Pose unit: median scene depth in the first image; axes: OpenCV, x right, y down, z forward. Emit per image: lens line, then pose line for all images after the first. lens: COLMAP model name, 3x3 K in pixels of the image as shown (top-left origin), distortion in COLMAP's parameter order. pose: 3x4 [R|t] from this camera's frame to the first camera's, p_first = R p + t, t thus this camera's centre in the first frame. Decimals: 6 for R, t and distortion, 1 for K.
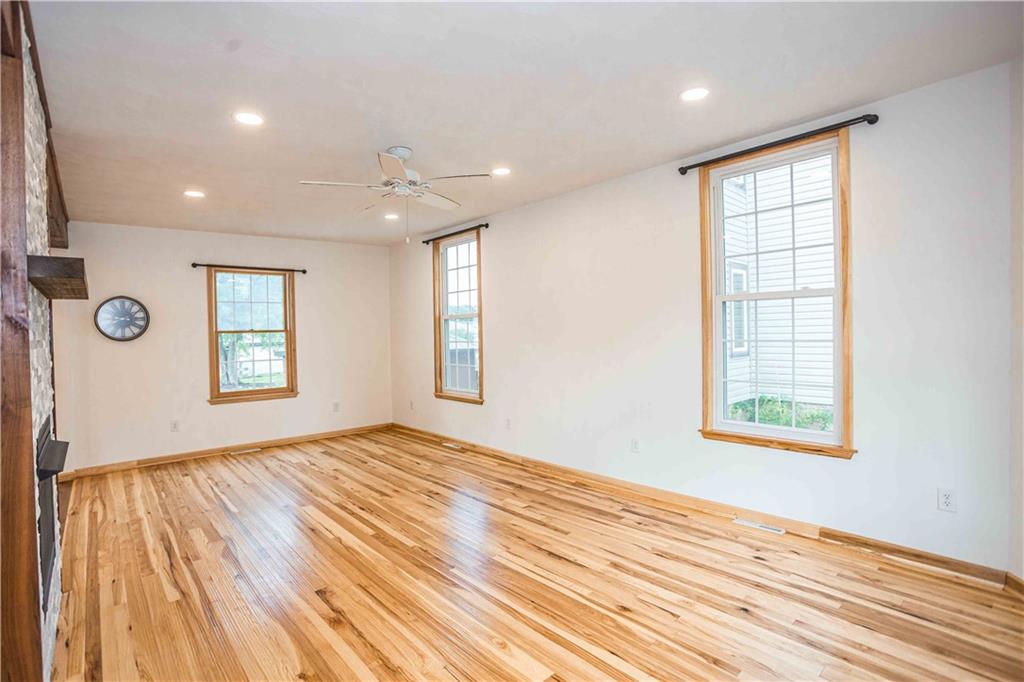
lens RADIAL K [[503.7, 0, 500.8], [0, 503.7, 337.2], [0, 0, 1]] dist [-0.081668, 0.038465]
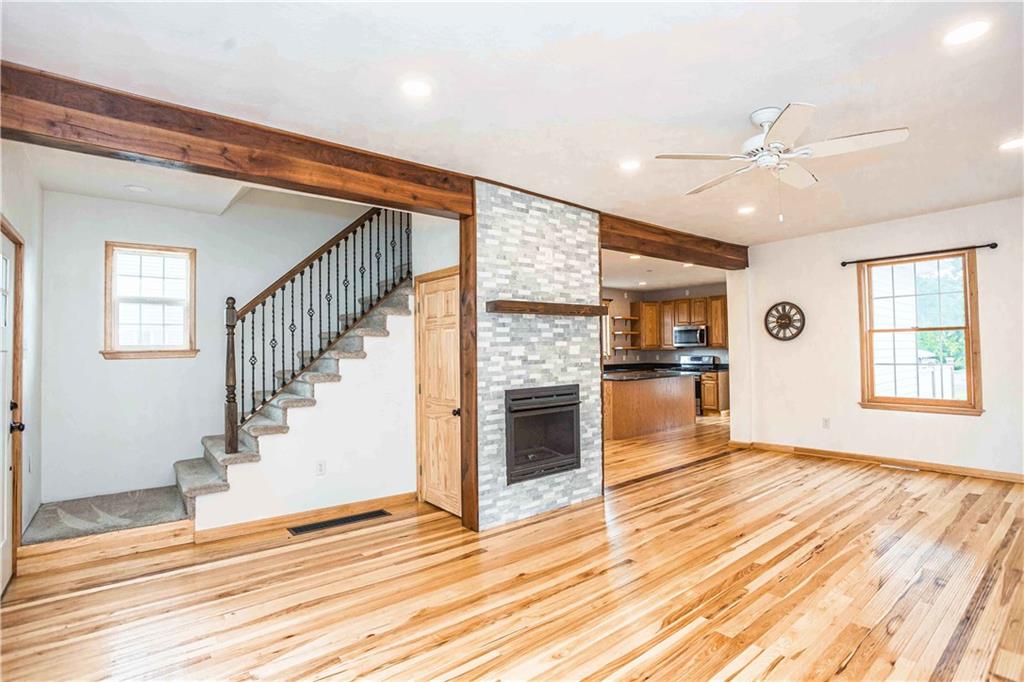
lens RADIAL K [[495.6, 0, 509.6], [0, 495.6, 338.4], [0, 0, 1]] dist [-0.083084, 0.038181]
pose [[-0.034463, 0.000375, -0.999406, 0.449944], [0.008070, 0.999967, 0.000097, -0.003084], [0.999373, -0.008062, -0.034465, 0.440067]]
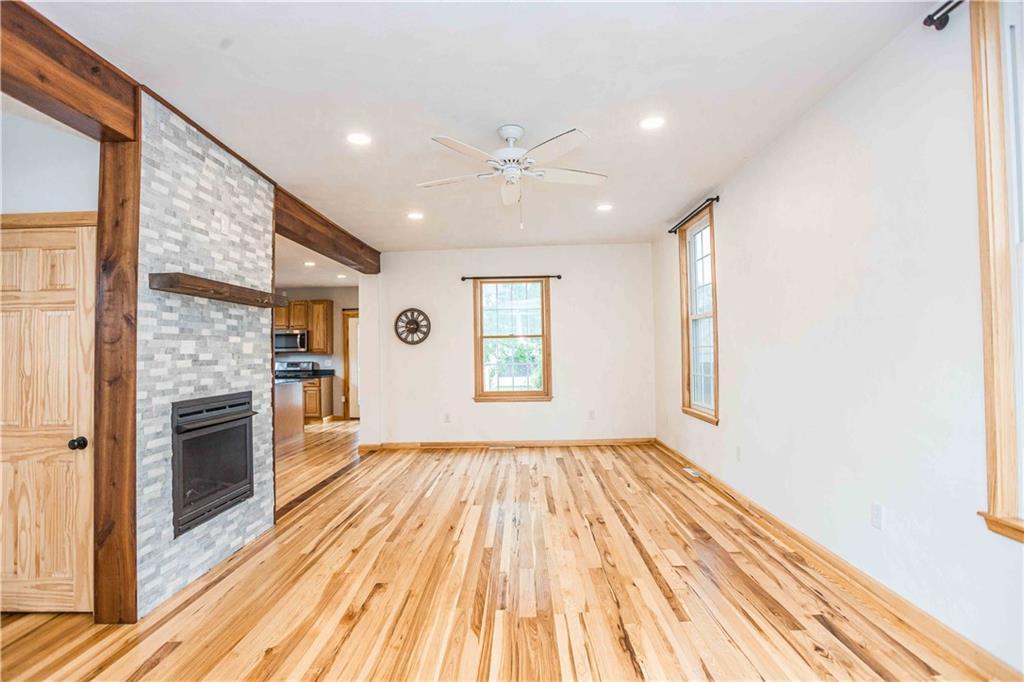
lens RADIAL K [[503.7, 0, 500.8], [0, 503.7, 337.2], [0, 0, 1]] dist [-0.081668, 0.038465]
pose [[0.735271, -0.009968, -0.677700, 0.292358], [-0.005655, 0.999767, -0.020840, 0.017062], [0.677749, 0.019156, 0.735043, 0.239603]]
